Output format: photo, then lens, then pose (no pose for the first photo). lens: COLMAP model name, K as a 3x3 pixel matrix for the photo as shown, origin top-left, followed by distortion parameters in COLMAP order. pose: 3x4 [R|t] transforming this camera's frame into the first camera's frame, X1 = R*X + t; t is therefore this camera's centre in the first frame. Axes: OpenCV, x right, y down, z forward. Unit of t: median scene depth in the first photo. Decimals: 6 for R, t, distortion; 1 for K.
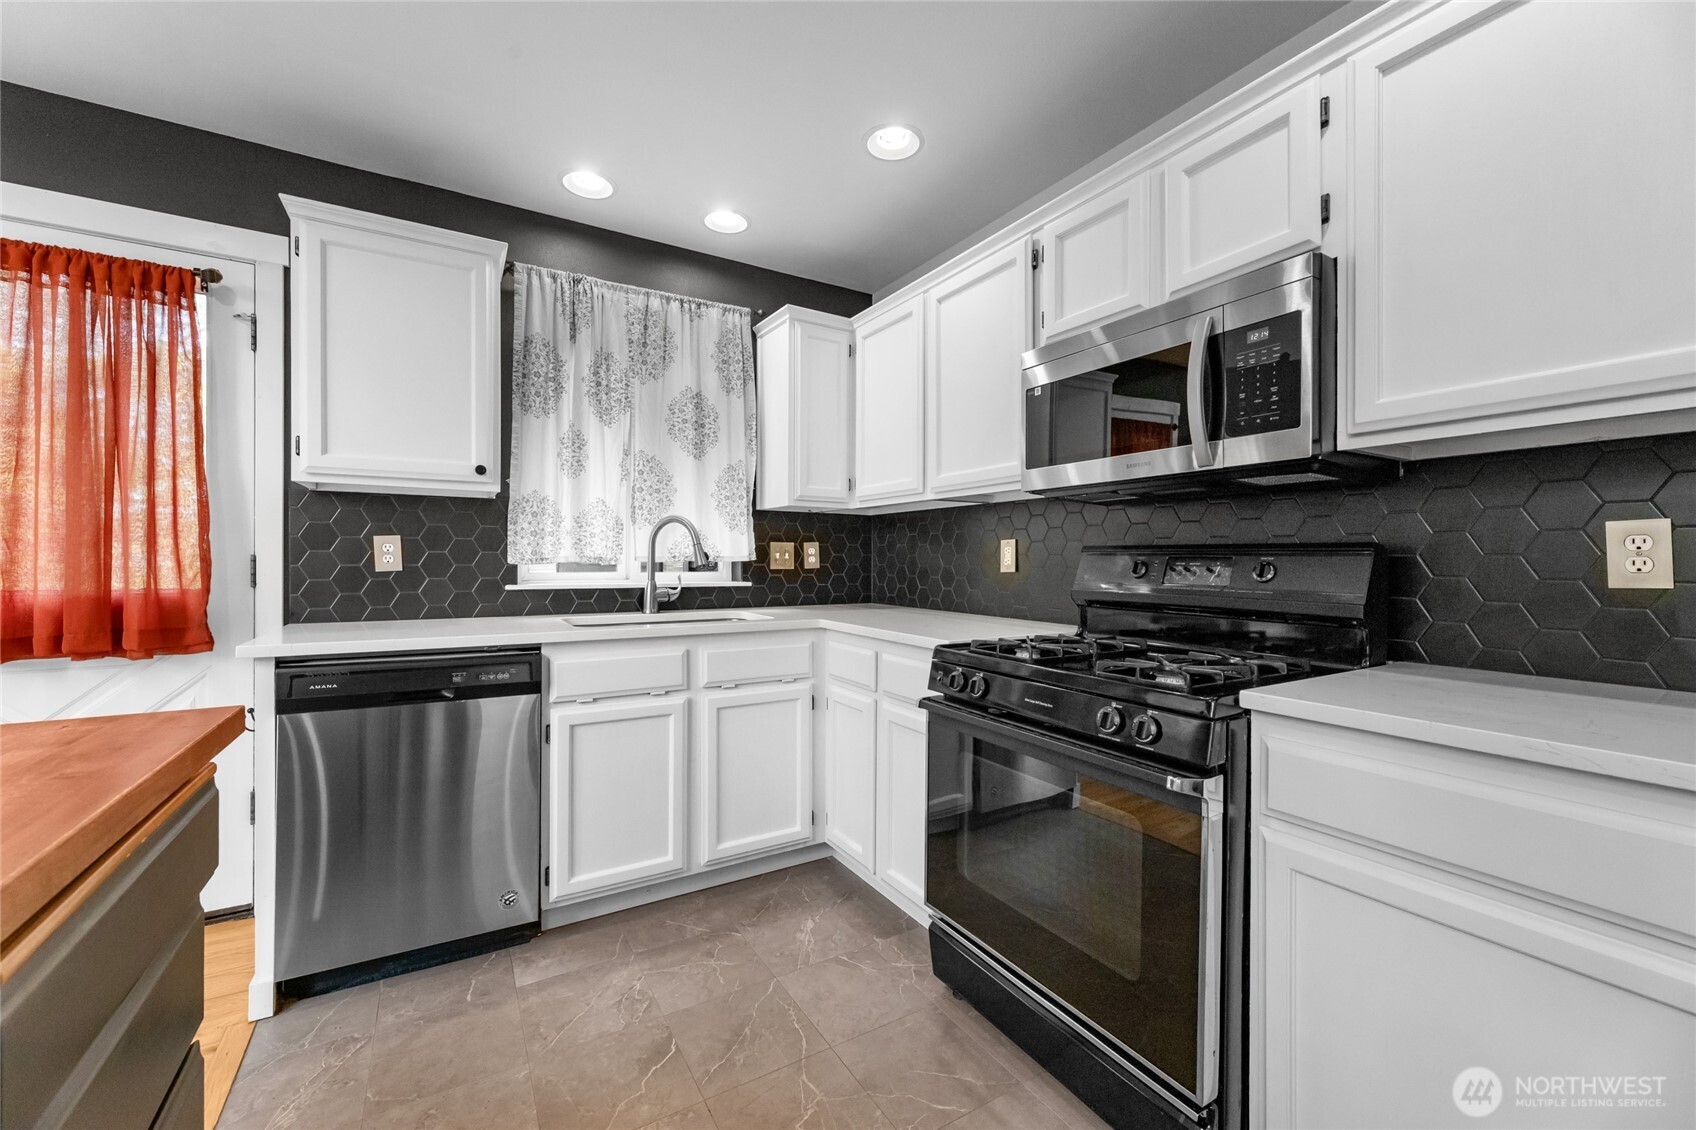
lens RADIAL K [[677.0, 0, 843.0], [0, 677.0, 563.3], [0, 0, 1]] dist [0.003301, -0.000129]
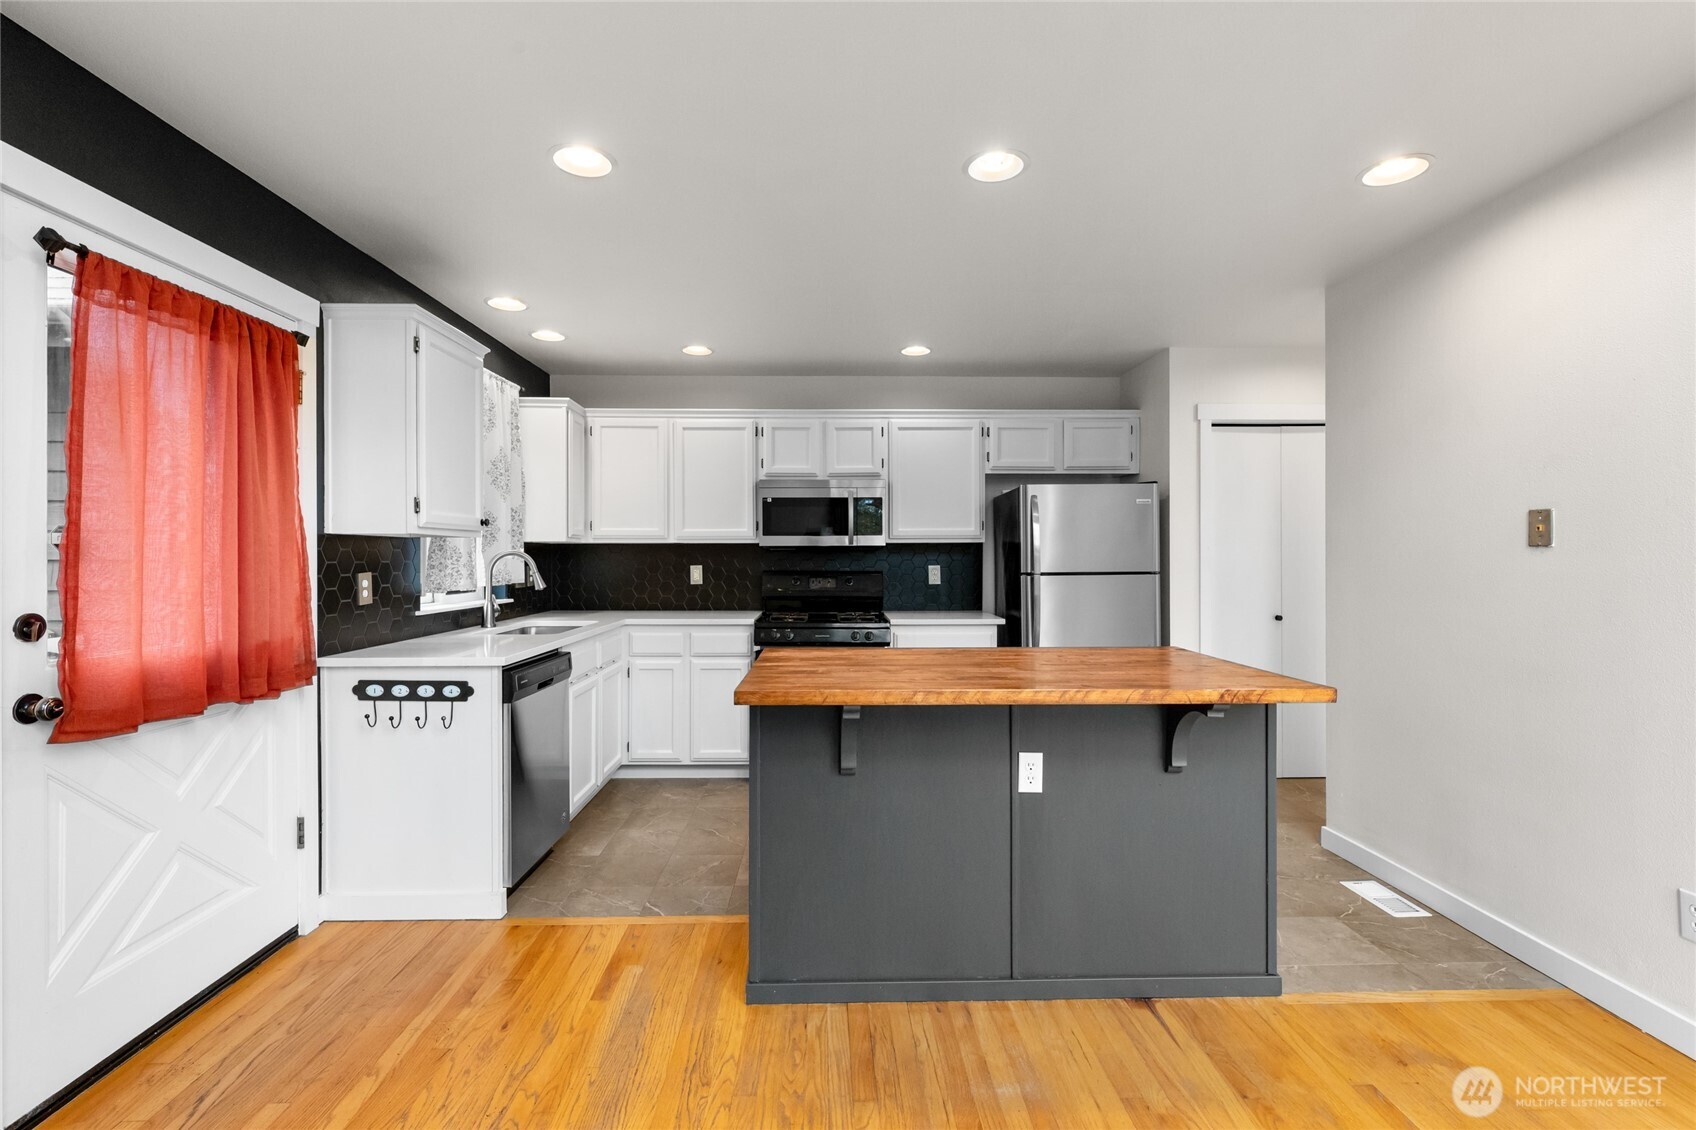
lens RADIAL K [[754.6, 0, 840.1], [0, 754.6, 557.7], [0, 0, 1]] dist [0.002817, -0.000508]
pose [[0.495126, -0.007407, 0.868789, -1.530687], [0.007762, 0.999961, 0.004102, -0.073176], [-0.868786, 0.004712, 0.495165, -0.336562]]
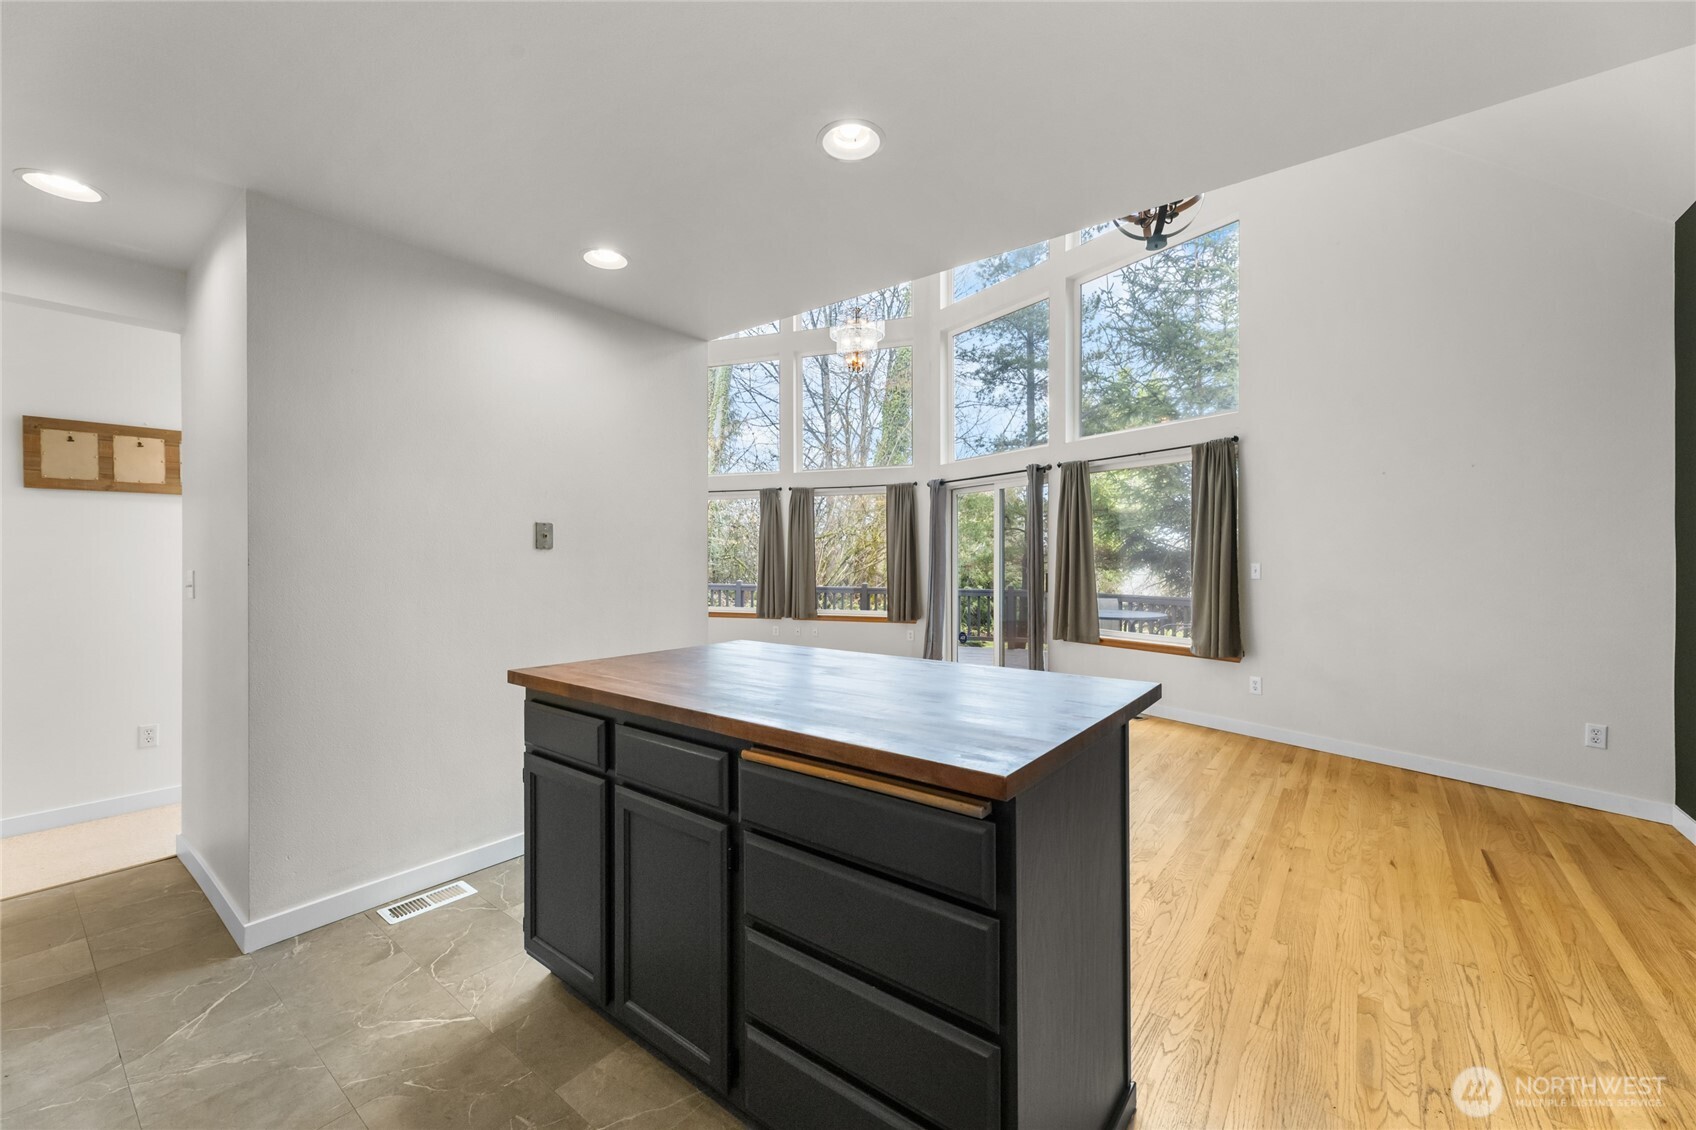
lens RADIAL K [[677.0, 0, 841.3], [0, 677.0, 559.0], [0, 0, 1]] dist [0.003301, -0.000129]
pose [[-0.932819, -0.000862, -0.360345, -0.119395], [-0.002488, 0.999989, 0.004048, -0.062855], [0.360338, 0.004673, -0.932810, 0.875668]]
